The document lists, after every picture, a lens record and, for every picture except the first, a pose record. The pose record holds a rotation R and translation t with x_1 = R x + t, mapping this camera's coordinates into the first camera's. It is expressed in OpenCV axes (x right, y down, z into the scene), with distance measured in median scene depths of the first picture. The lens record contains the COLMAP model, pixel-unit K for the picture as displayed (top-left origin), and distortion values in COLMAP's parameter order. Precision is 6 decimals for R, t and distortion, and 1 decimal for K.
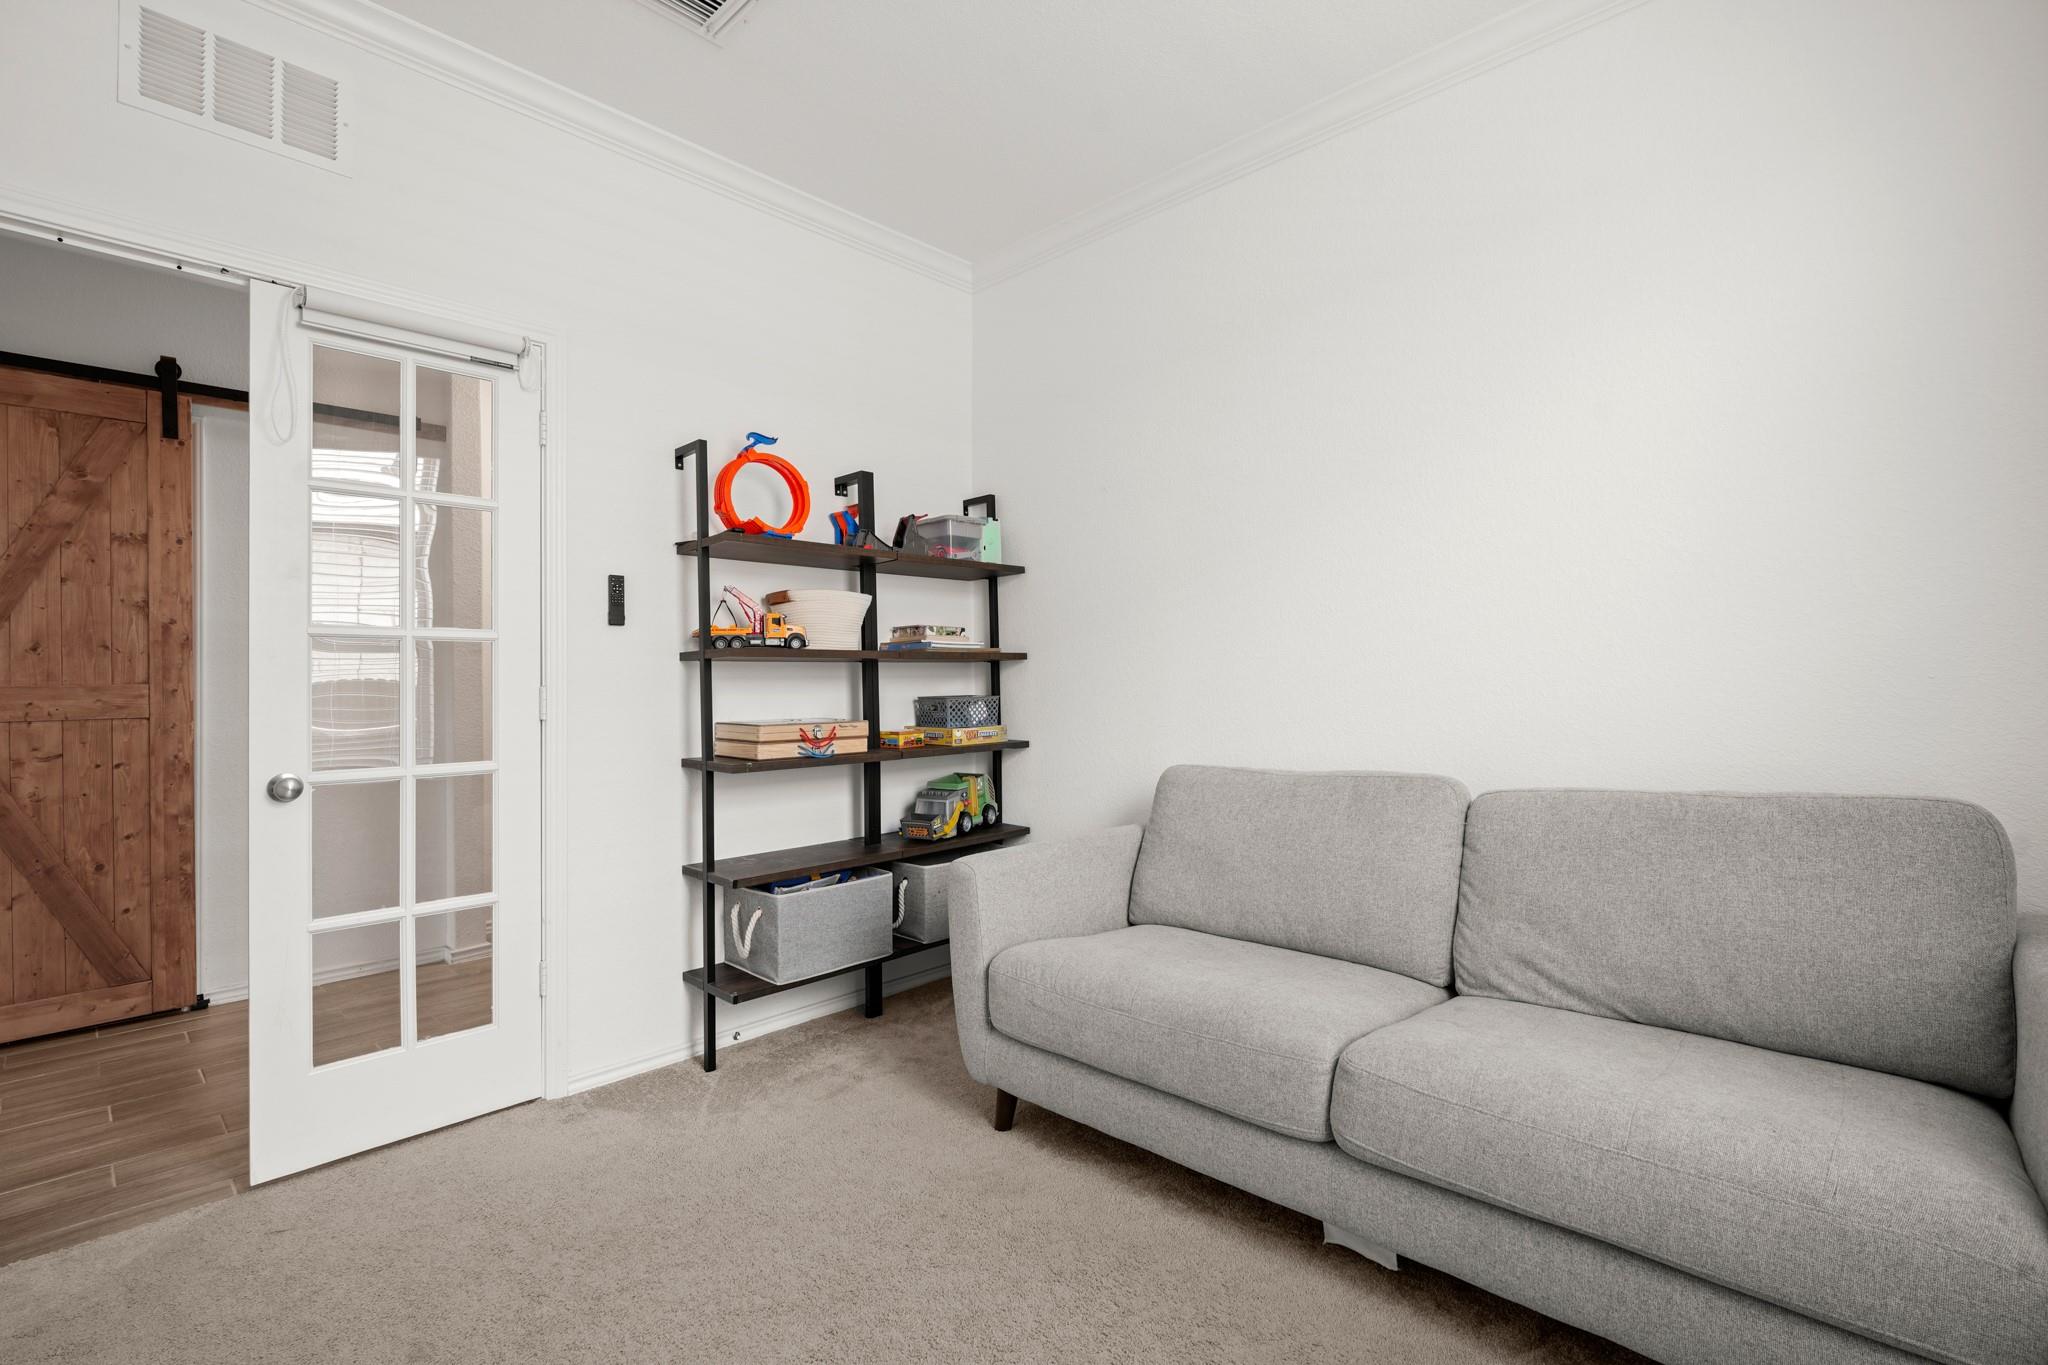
lens RADIAL K [[929.0, 0, 1033.5], [0, 929.0, 688.3], [0, 0, 1]] dist [-0.000829, 0.000309]
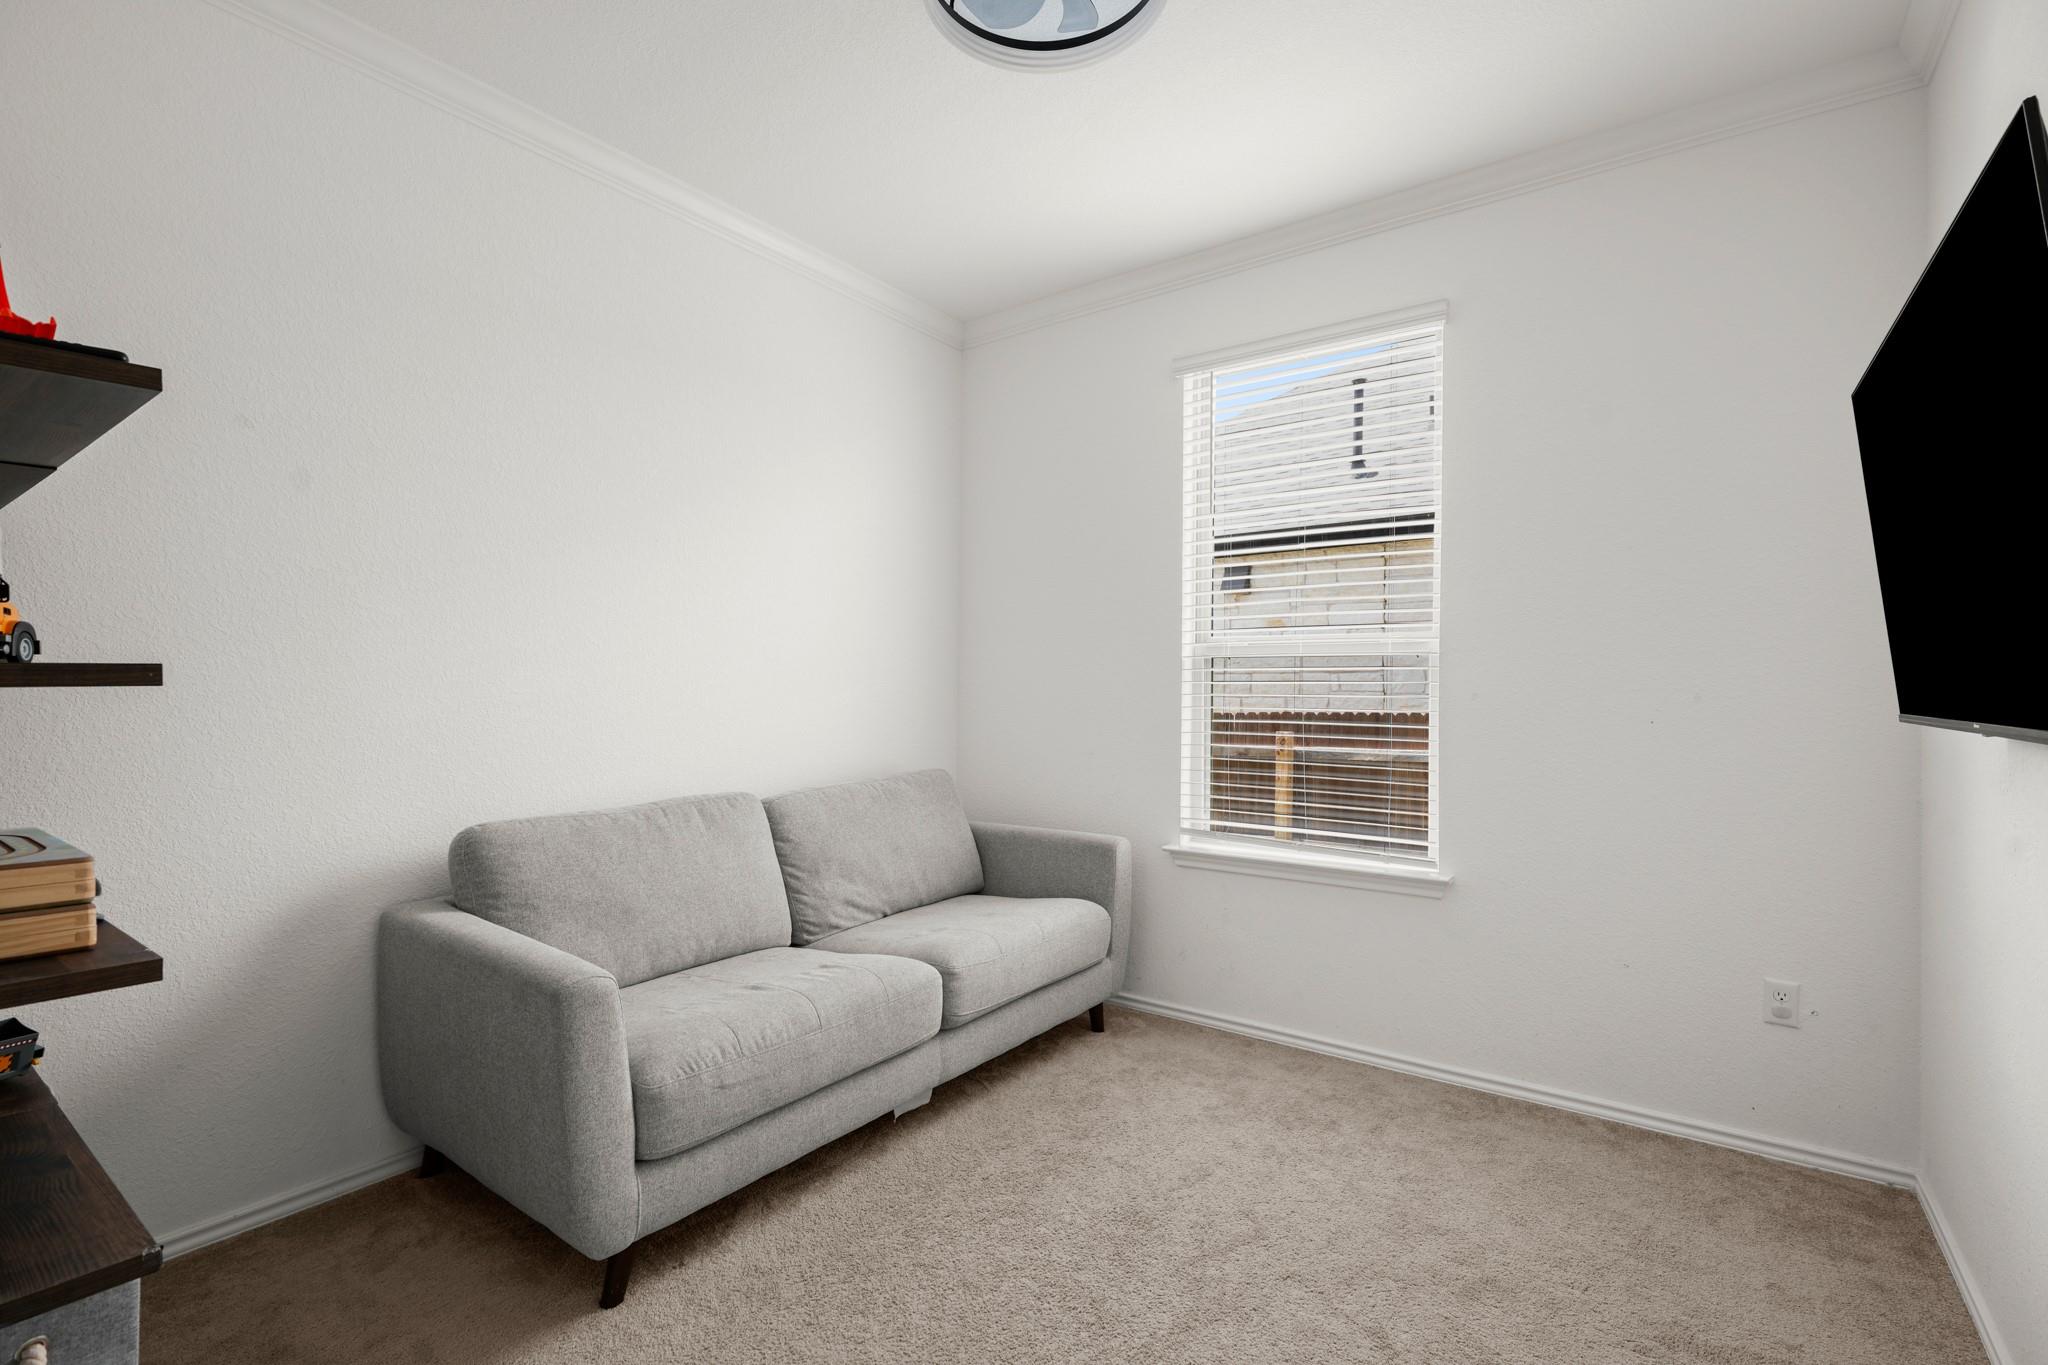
lens RADIAL K [[929.0, 0, 1033.5], [0, 929.0, 688.3], [0, 0, 1]] dist [-0.000829, 0.000309]
pose [[-0.130628, 0.011356, 0.991366, -1.053998], [-0.001395, 0.999931, -0.011638, -0.040150], [-0.991431, -0.002903, -0.130603, 0.925174]]
